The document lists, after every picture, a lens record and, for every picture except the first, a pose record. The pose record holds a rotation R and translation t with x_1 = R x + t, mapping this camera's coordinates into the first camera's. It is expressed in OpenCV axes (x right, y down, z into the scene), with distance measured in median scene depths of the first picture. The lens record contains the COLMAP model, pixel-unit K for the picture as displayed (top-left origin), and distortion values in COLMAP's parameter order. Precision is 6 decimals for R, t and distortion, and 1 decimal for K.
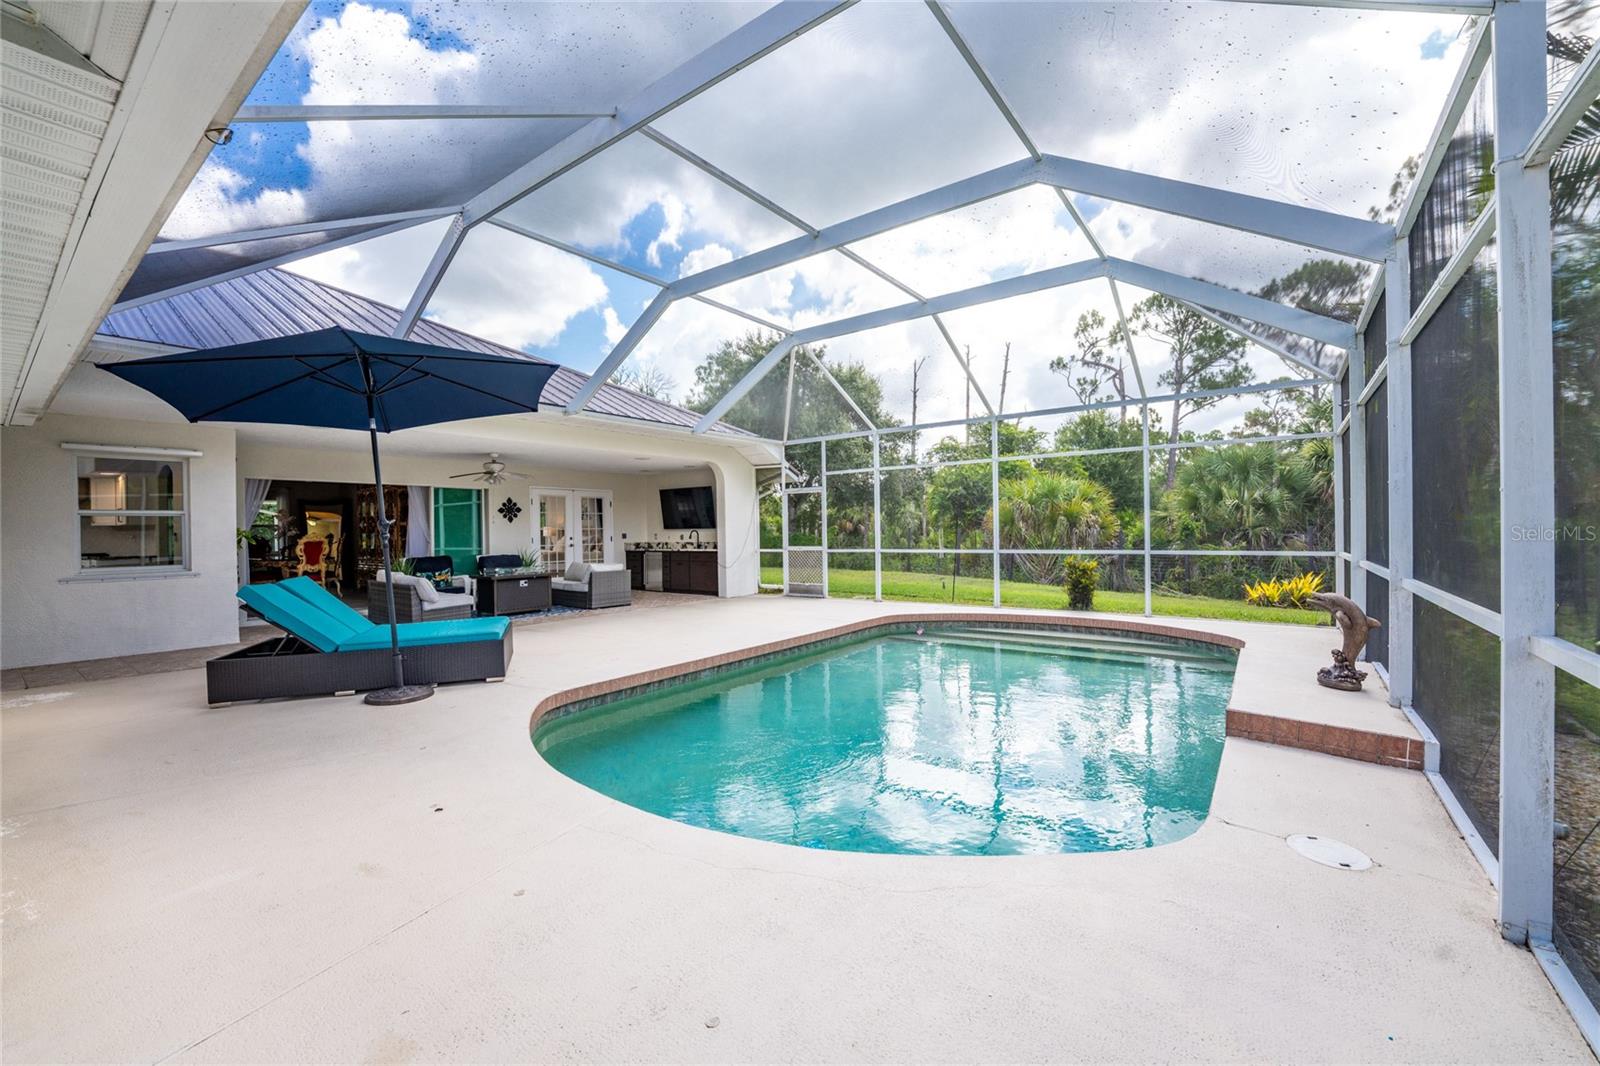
lens RADIAL K [[664.3, 0, 789.2], [0, 664.3, 535.0], [0, 0, 1]] dist [-0.003982, -0.000100]
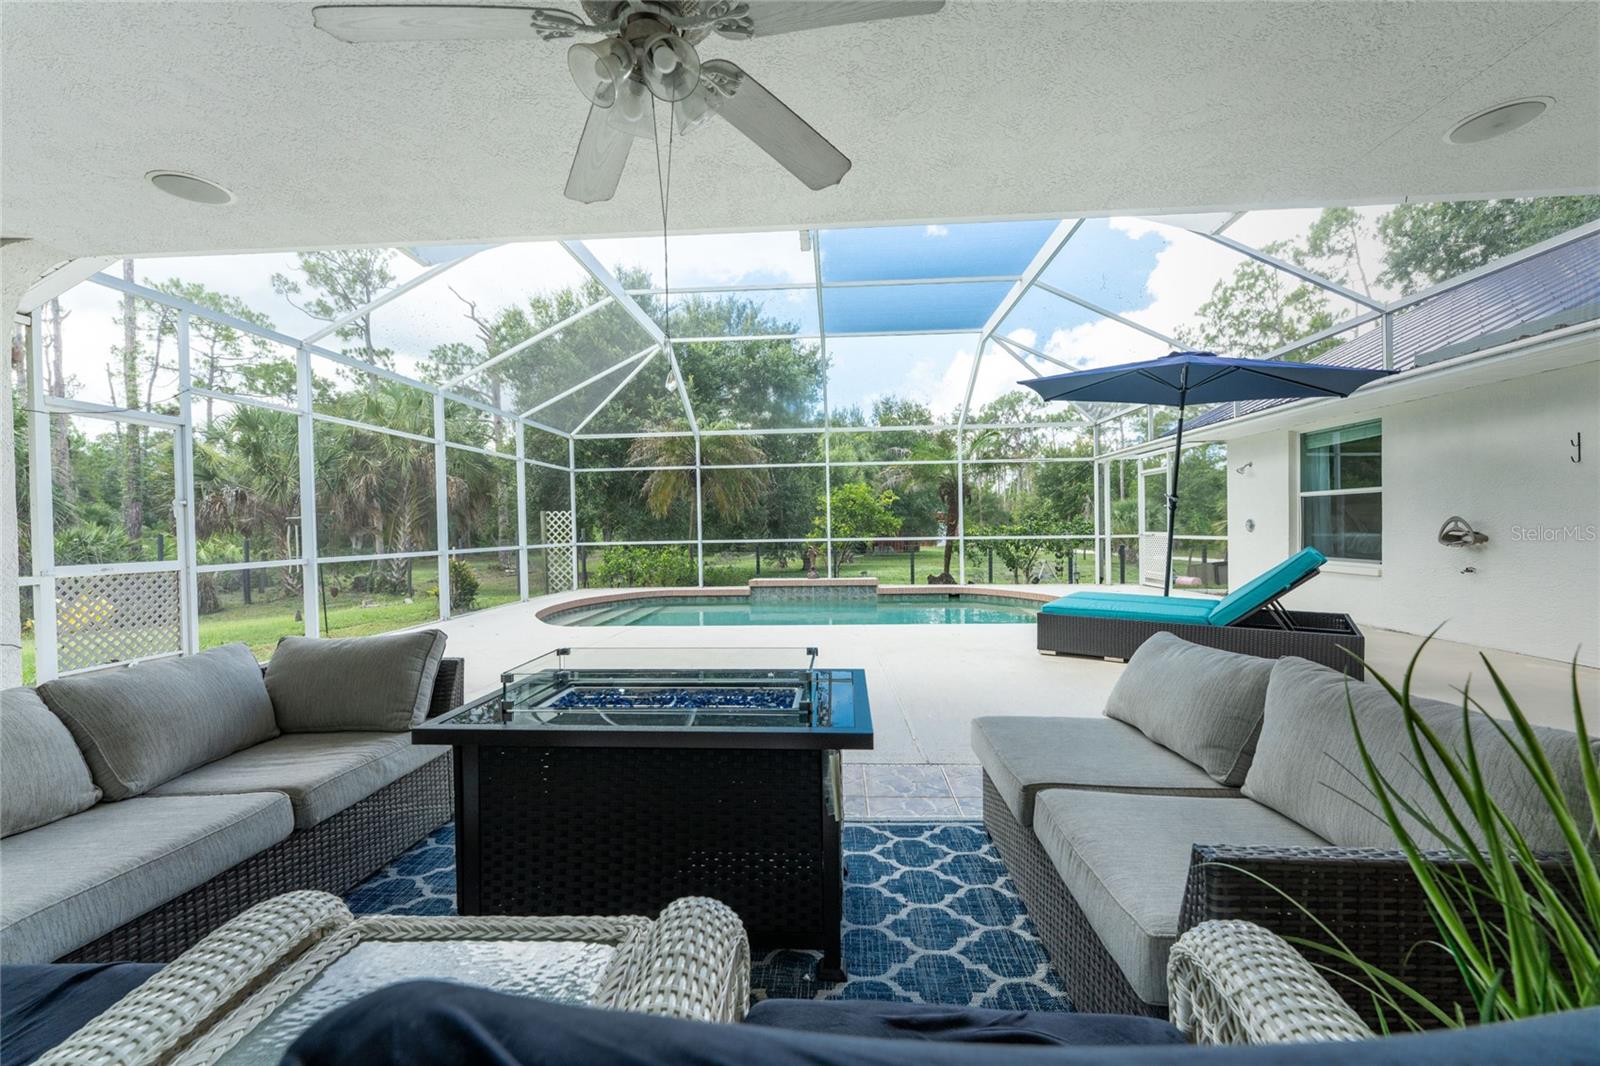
lens RADIAL K [[664.3, 0, 795.8], [0, 664.3, 537.1], [0, 0, 1]] dist [-0.003982, -0.000100]
pose [[-0.577297, 0.014619, 0.816403, -0.563738], [0.030290, 0.999535, 0.003520, 0.013036], [-0.815972, 0.026761, -0.577472, 0.966591]]
